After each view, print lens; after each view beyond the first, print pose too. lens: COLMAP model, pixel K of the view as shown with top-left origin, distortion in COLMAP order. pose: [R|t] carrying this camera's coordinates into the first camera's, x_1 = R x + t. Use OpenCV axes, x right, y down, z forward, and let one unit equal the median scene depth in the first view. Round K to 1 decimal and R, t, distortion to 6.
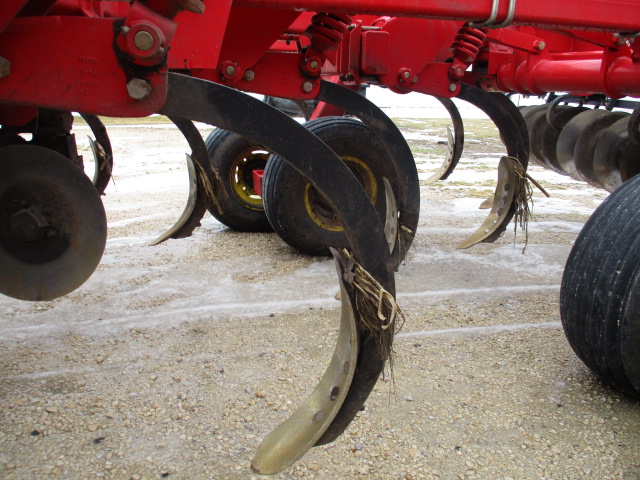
lens RADIAL K [[545.6, 0, 320.0], [0, 545.6, 240.0], [0, 0, 1]] dist [-0.015376, -0.001408]
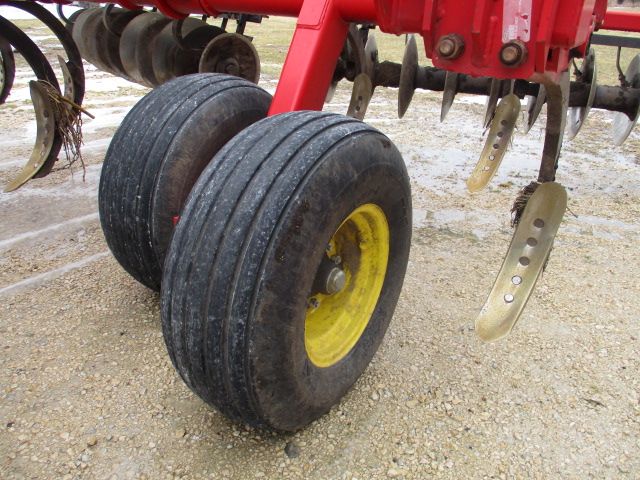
lens RADIAL K [[545.6, 0, 320.0], [0, 545.6, 240.0], [0, 0, 1]] dist [-0.015376, -0.001408]
pose [[0.767676, -0.269189, 0.581559, 0.156838], [0.167214, 0.960201, 0.223725, -0.029967], [-0.618638, -0.074503, 0.782136, -0.022731]]
